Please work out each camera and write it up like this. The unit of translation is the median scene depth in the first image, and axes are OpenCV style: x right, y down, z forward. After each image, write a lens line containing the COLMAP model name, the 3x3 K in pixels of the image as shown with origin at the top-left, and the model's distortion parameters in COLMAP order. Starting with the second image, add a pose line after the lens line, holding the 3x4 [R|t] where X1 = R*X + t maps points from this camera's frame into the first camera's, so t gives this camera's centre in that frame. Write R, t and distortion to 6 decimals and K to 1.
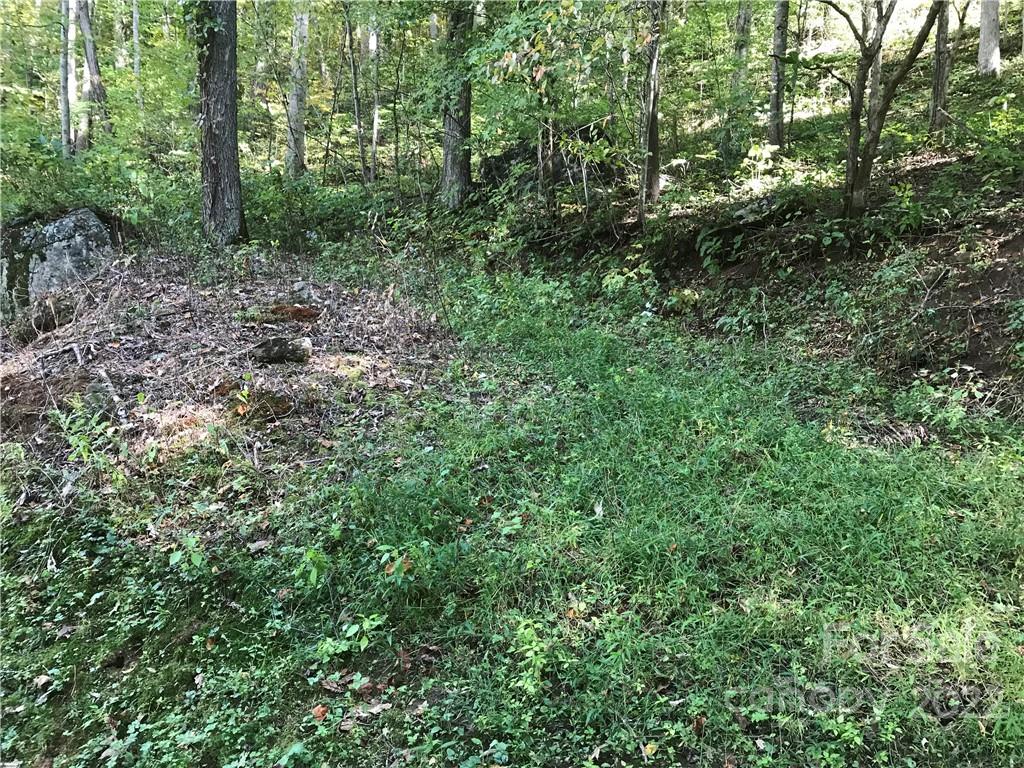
lens RADIAL K [[848.4, 0, 512.2], [0, 848.4, 358.5], [0, 0, 1]] dist [0.048760, -0.071649]
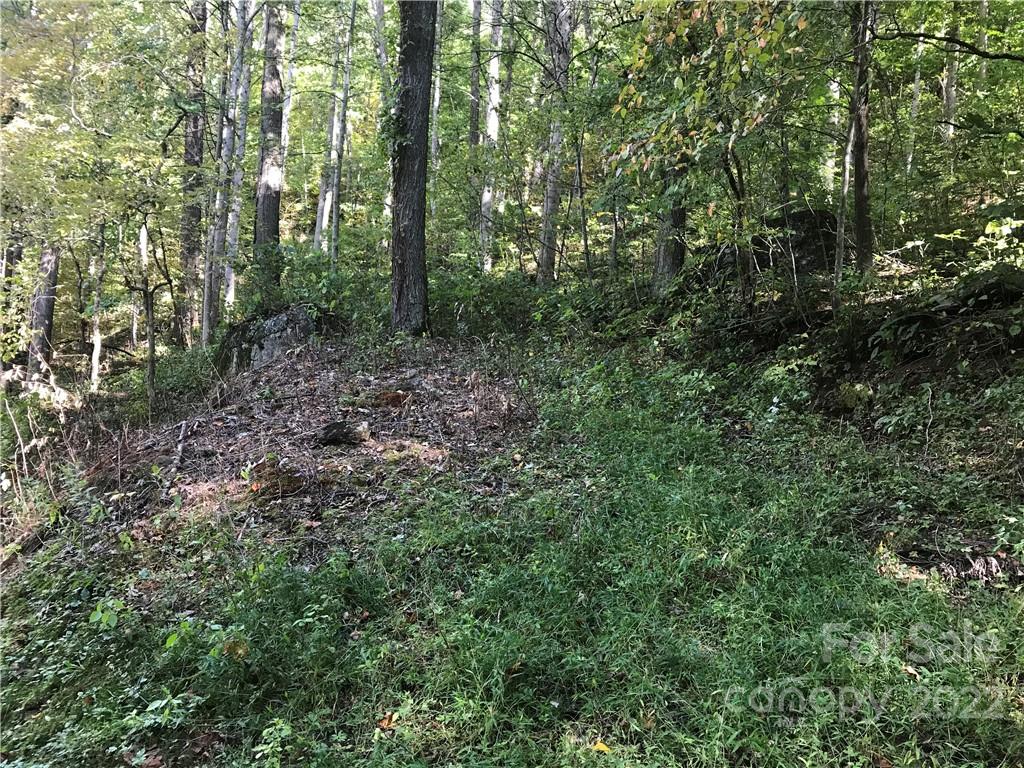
lens RADIAL K [[848.4, 0, 512.2], [0, 848.4, 358.5], [0, 0, 1]] dist [0.048760, -0.071649]
pose [[0.938404, 0.007310, -0.345462, 0.169476], [-0.044299, 0.994071, -0.099301, -0.003625], [0.342688, 0.108488, 0.933164, 0.044982]]
